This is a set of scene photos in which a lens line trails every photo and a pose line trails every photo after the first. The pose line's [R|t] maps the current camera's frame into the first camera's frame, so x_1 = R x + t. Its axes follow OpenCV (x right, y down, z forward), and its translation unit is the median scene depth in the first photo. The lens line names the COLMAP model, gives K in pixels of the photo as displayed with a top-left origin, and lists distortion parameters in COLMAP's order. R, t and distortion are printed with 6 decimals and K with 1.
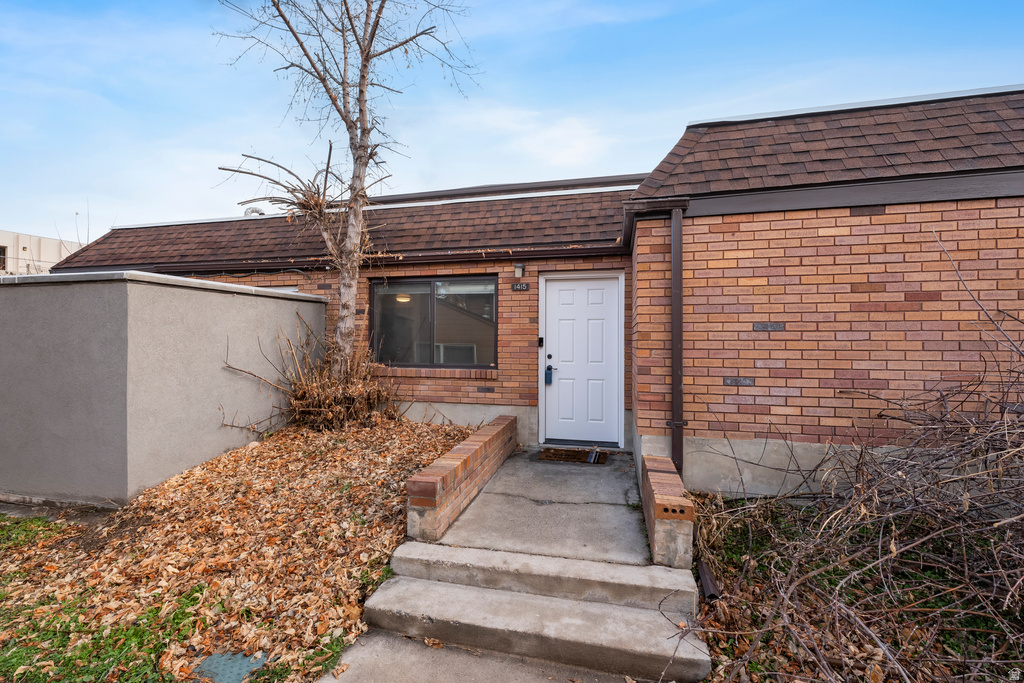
lens RADIAL K [[419.4, 0, 513.1], [0, 419.4, 340.2], [0, 0, 1]] dist [0.001167, 0.000151]
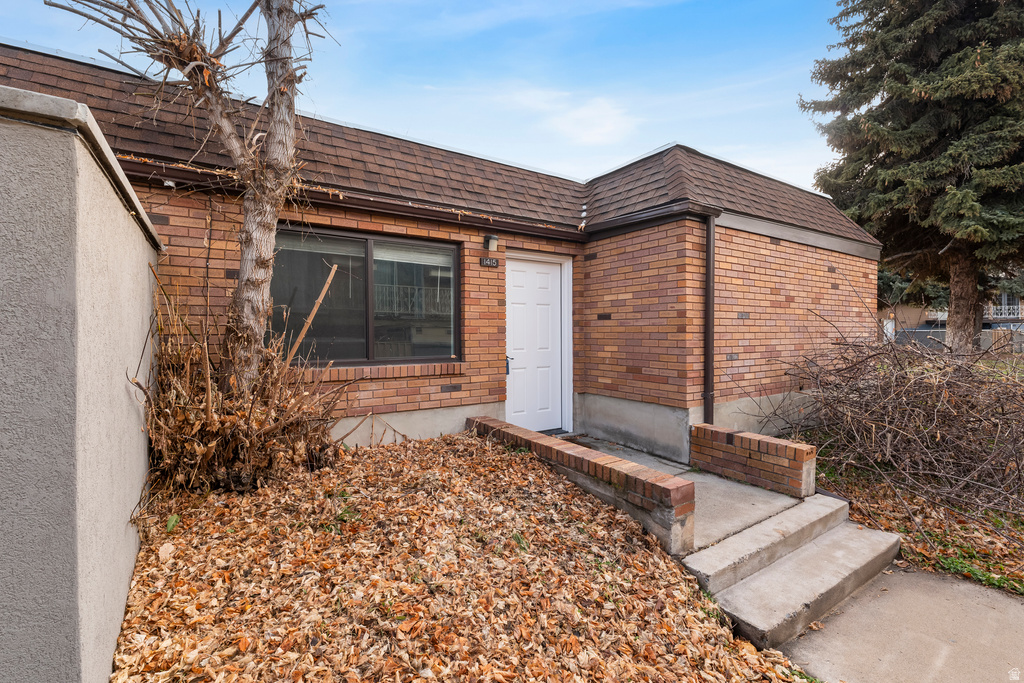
lens RADIAL K [[458.1, 0, 512.2], [0, 458.1, 334.5], [0, 0, 1]] dist [0.001745, -0.000126]
pose [[0.682584, -0.007959, 0.730764, -0.621088], [0.000345, 0.999944, 0.010568, 0.008135], [-0.730807, -0.006962, 0.682549, 0.333494]]
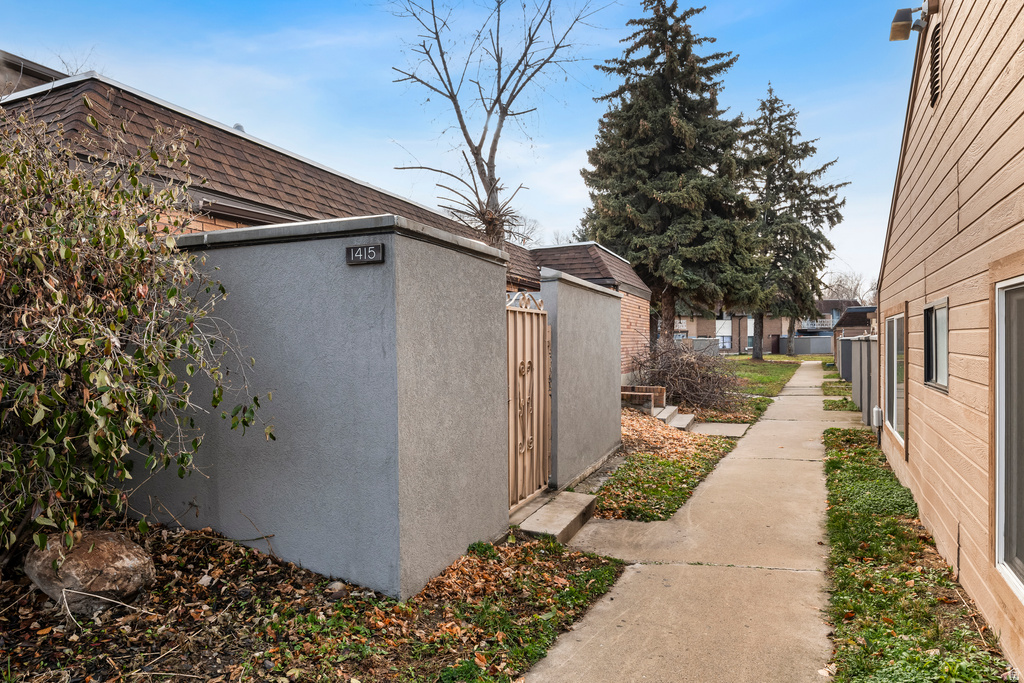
lens RADIAL K [[590.6, 0, 512.5], [0, 590.6, 343.4], [0, 0, 1]] dist [-0.000848, -0.000001]
pose [[0.165680, -0.003063, 0.986175, -2.048669], [0.003463, 0.999991, 0.002524, 0.016240], [-0.986173, 0.002997, 0.165689, 0.666803]]
